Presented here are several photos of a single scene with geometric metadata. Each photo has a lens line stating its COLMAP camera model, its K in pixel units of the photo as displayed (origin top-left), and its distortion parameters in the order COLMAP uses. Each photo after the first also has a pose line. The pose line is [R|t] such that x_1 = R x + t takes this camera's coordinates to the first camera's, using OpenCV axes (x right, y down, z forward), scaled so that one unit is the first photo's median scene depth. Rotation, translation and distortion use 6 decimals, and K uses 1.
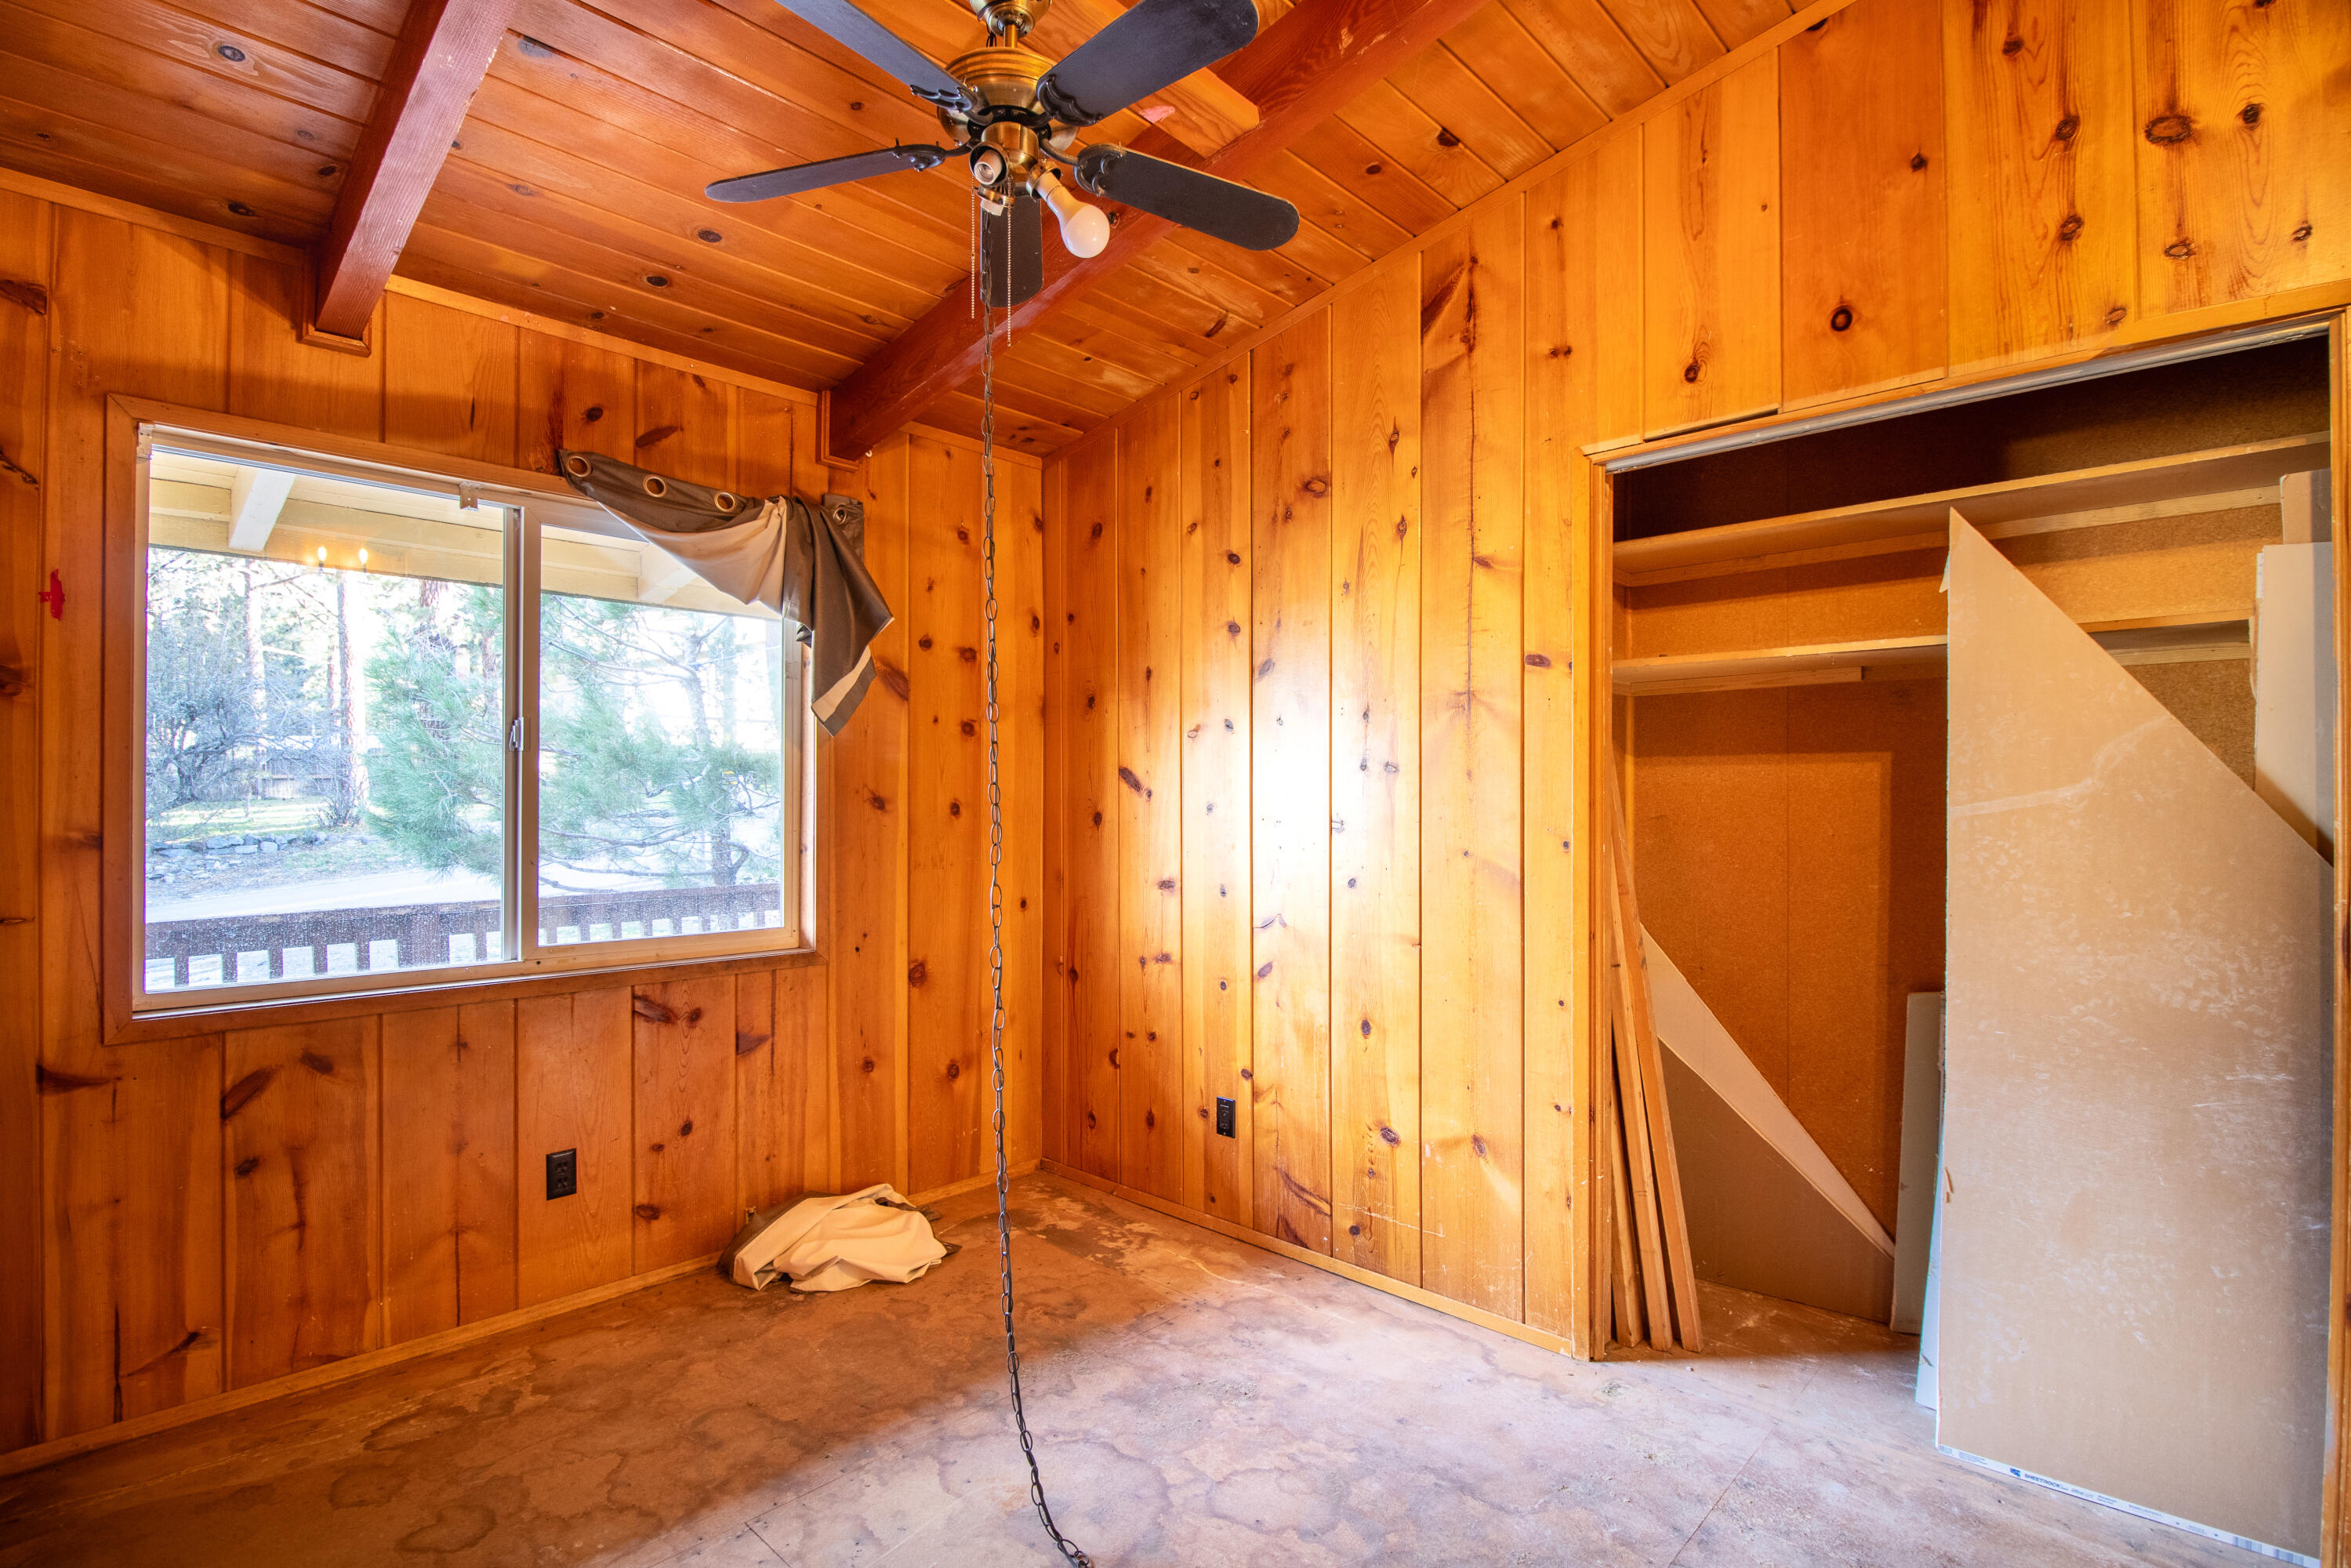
lens RADIAL K [[1131.1, 0, 1165.1], [0, 1131.1, 802.1], [0, 0, 1]] dist [0.001881, -0.012949]
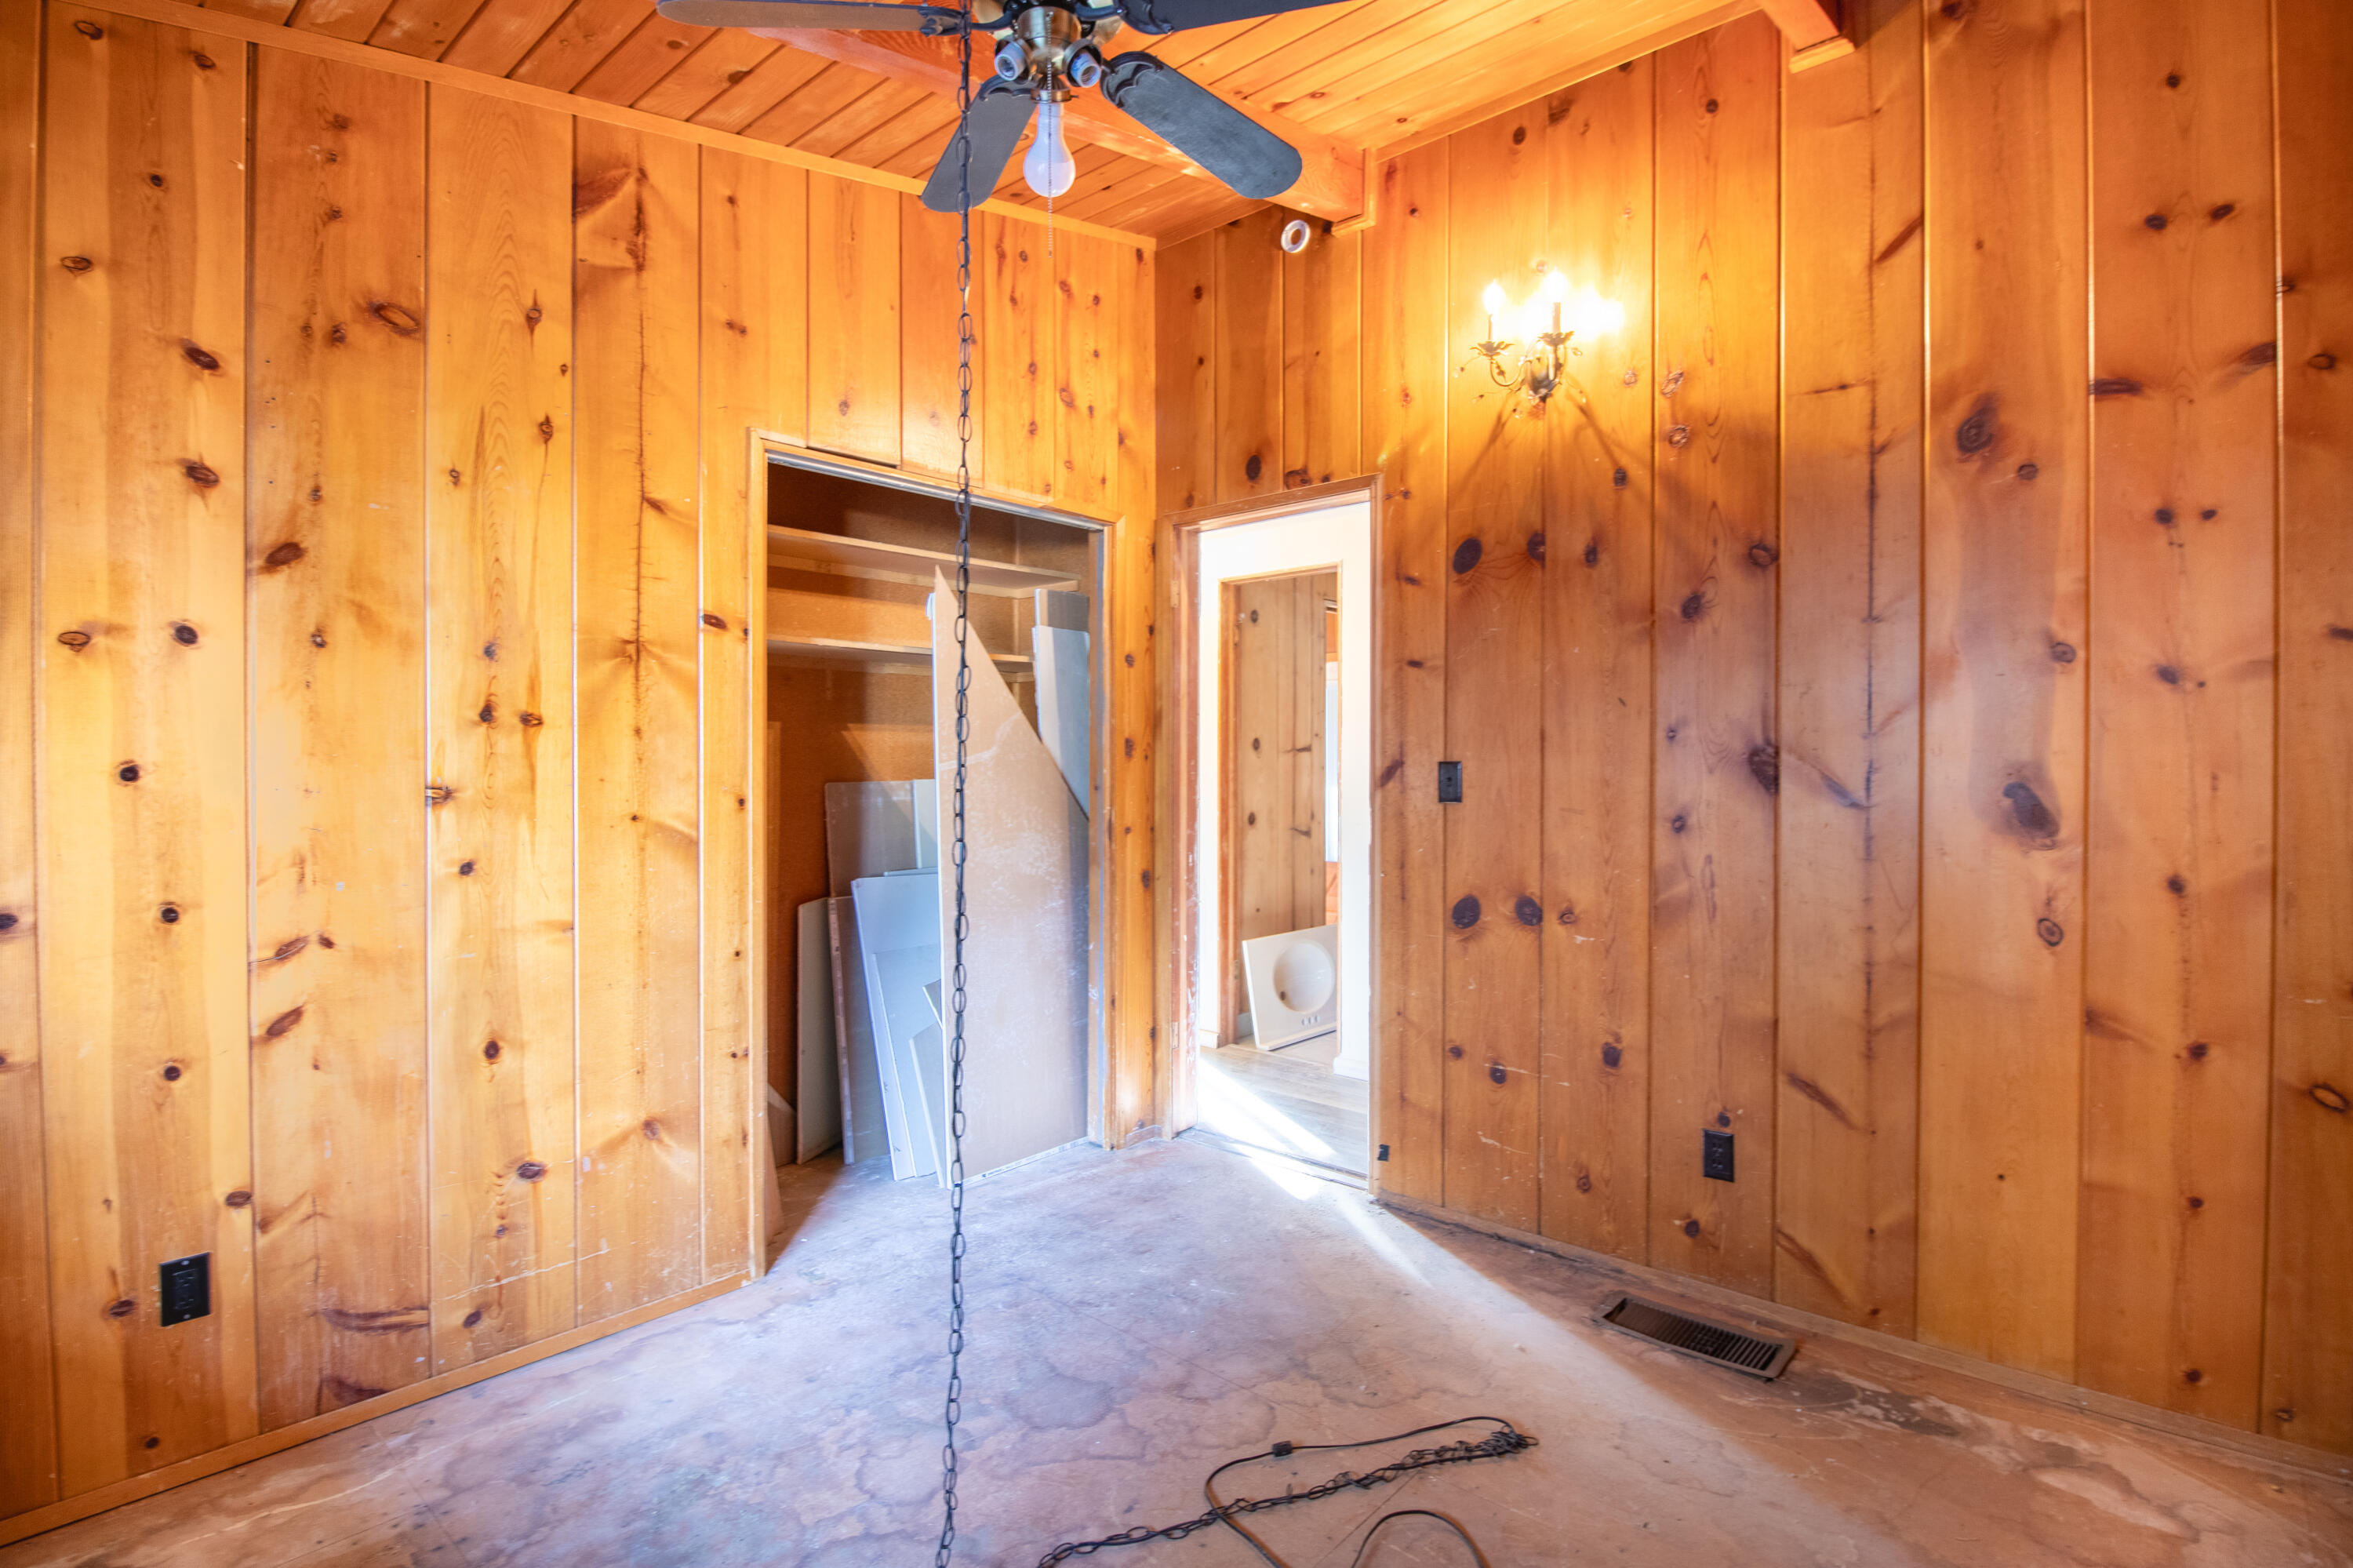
lens RADIAL K [[1139.0, 0, 1187.1], [0, 1139.0, 774.7], [0, 0, 1]] dist [0.002189, -0.013792]
pose [[-0.050394, -0.013634, 0.998636, -0.630019], [0.000039, 0.999907, 0.013654, -0.001877], [-0.998729, 0.000727, -0.050389, 0.559846]]
